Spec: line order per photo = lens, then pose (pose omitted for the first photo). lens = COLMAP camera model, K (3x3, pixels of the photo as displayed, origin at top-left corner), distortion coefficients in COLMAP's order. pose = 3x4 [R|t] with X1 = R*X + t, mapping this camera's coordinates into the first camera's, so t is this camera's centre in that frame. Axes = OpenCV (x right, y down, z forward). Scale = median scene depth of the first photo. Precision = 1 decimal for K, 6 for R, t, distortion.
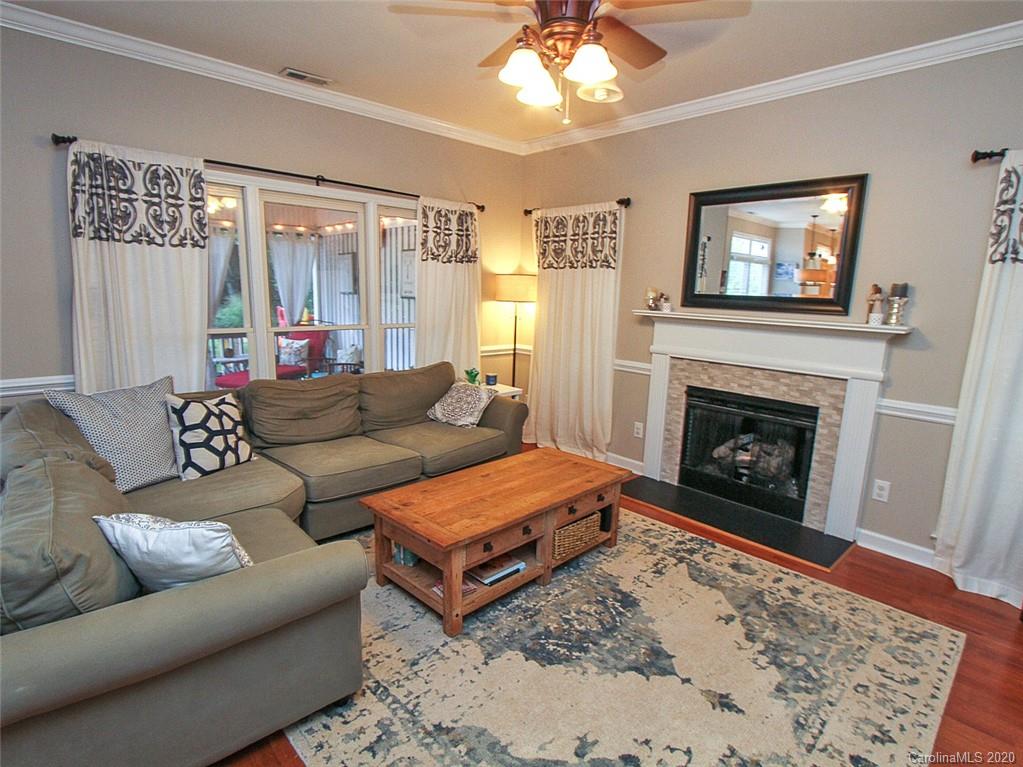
lens RADIAL K [[532.9, 0, 517.2], [0, 532.9, 392.3], [0, 0, 1]] dist [-0.020844, 0.002548]
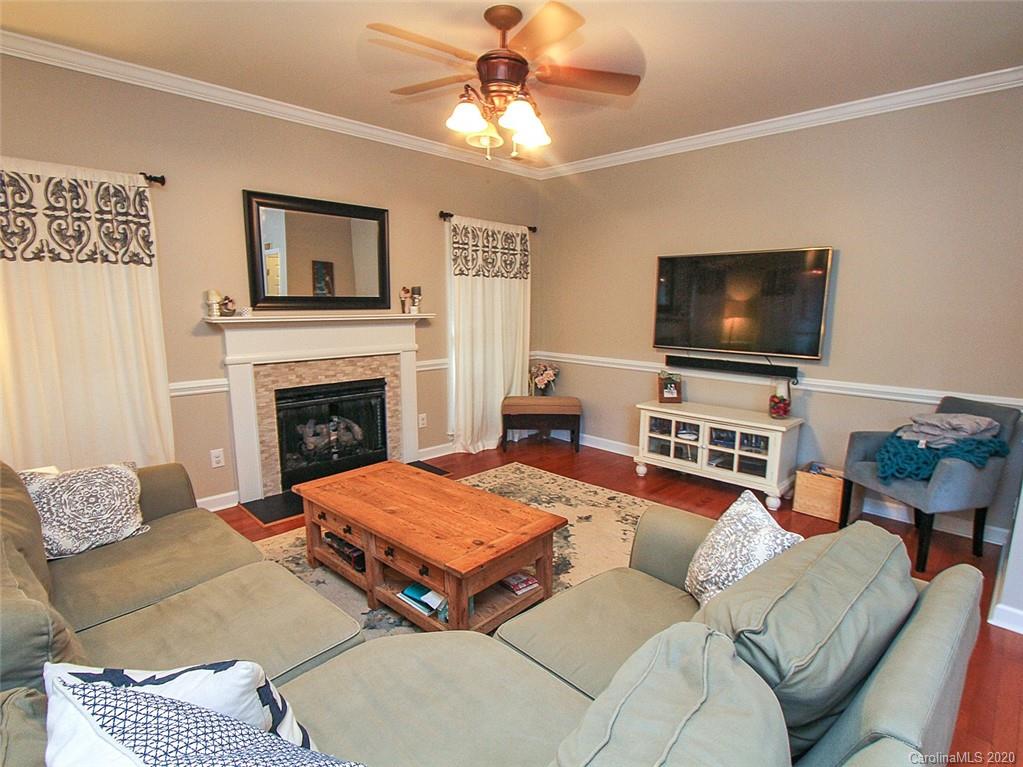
lens RADIAL K [[532.9, 0, 517.2], [0, 532.9, 392.3], [0, 0, 1]] dist [-0.020844, 0.002548]
pose [[-0.037526, -0.200405, 0.978994, -0.814865], [0.182600, 0.961815, 0.203888, -0.157952], [-0.982471, 0.186415, 0.000501, 0.705151]]
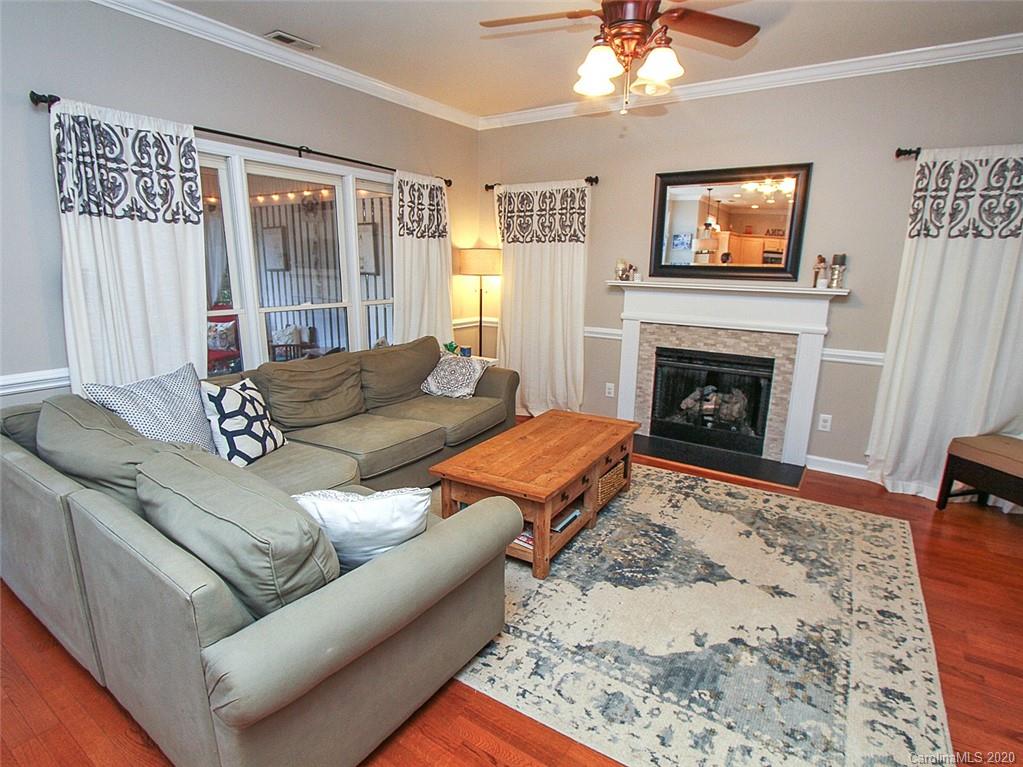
lens RADIAL K [[532.9, 0, 517.2], [0, 532.9, 392.3], [0, 0, 1]] dist [-0.020844, 0.002548]
pose [[0.971654, -0.069894, 0.225840, -0.287127], [0.058531, 0.996678, 0.056631, 0.001925], [-0.229048, -0.041807, 0.972517, -0.042560]]
